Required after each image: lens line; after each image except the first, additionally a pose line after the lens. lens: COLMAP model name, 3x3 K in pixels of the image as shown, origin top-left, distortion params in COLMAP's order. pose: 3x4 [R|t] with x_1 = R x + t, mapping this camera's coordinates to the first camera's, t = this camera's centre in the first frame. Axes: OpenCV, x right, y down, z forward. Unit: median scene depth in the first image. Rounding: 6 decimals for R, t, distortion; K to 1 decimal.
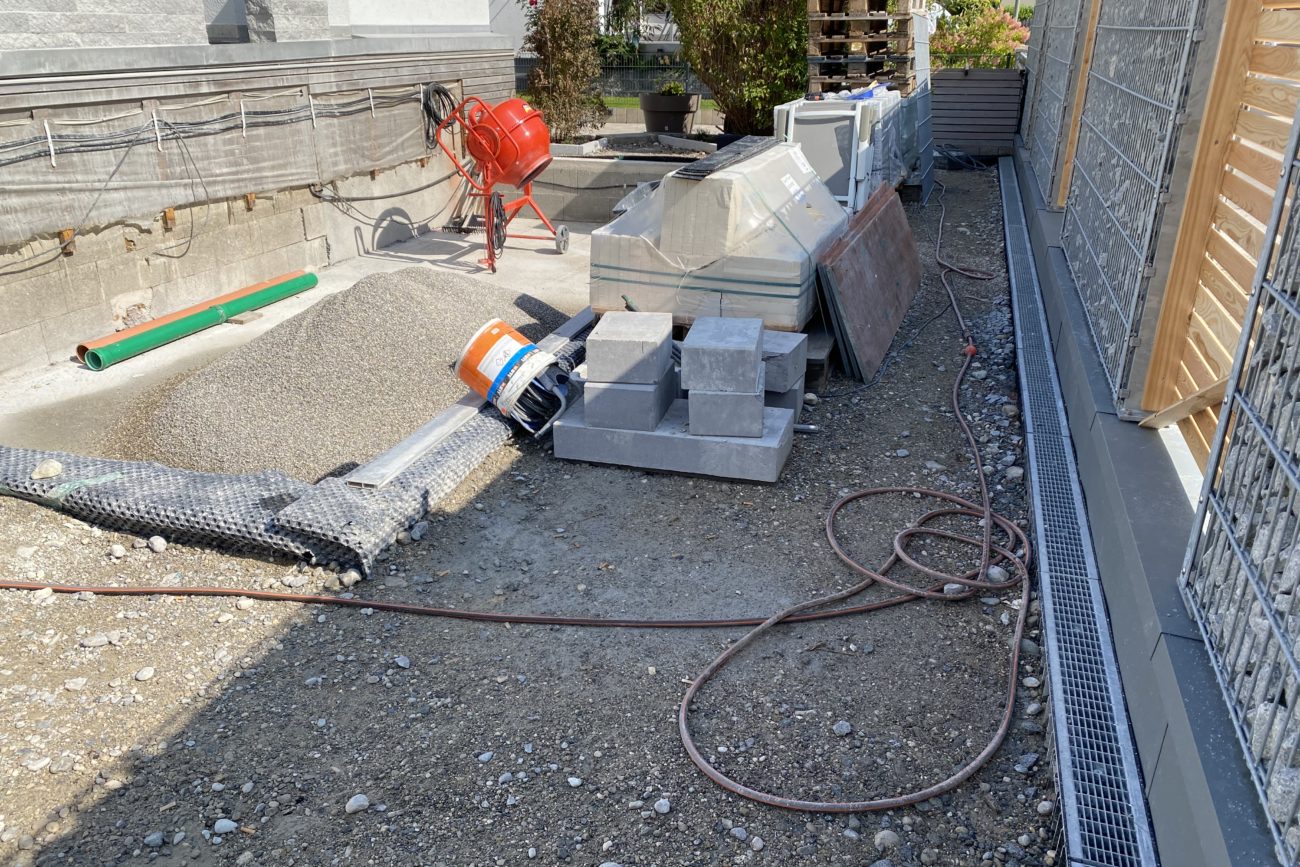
lens RADIAL K [[991.1, 0, 645.0], [0, 991.1, 440.5], [0, 0, 1]] dist [0.045413, -0.050852]
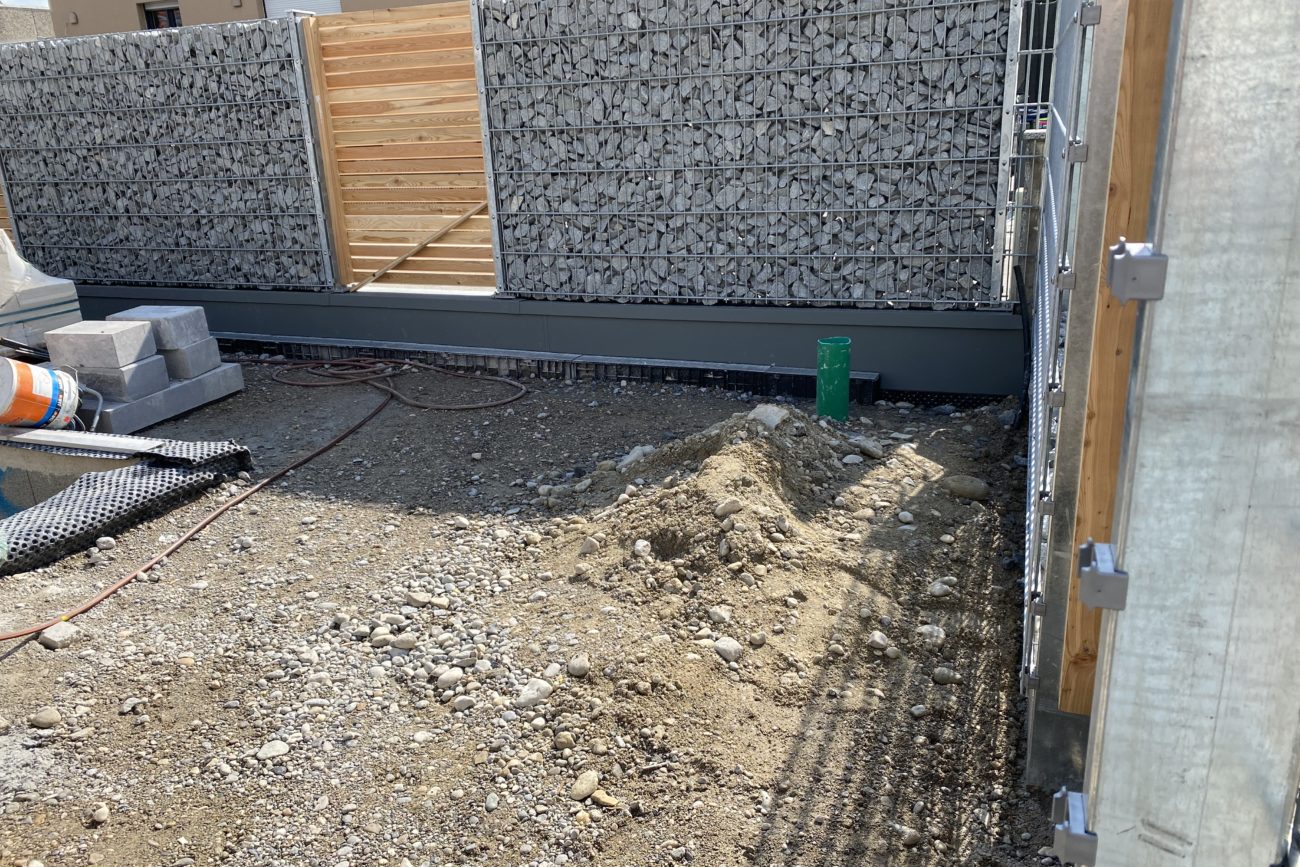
lens RADIAL K [[991.1, 0, 638.8], [0, 991.1, 427.5], [0, 0, 1]] dist [0.045413, -0.050852]
pose [[0.060493, -0.303091, 0.951040, -1.569921], [0.418029, 0.872898, 0.251598, -0.045534], [-0.906417, 0.382342, 0.179505, 0.217943]]
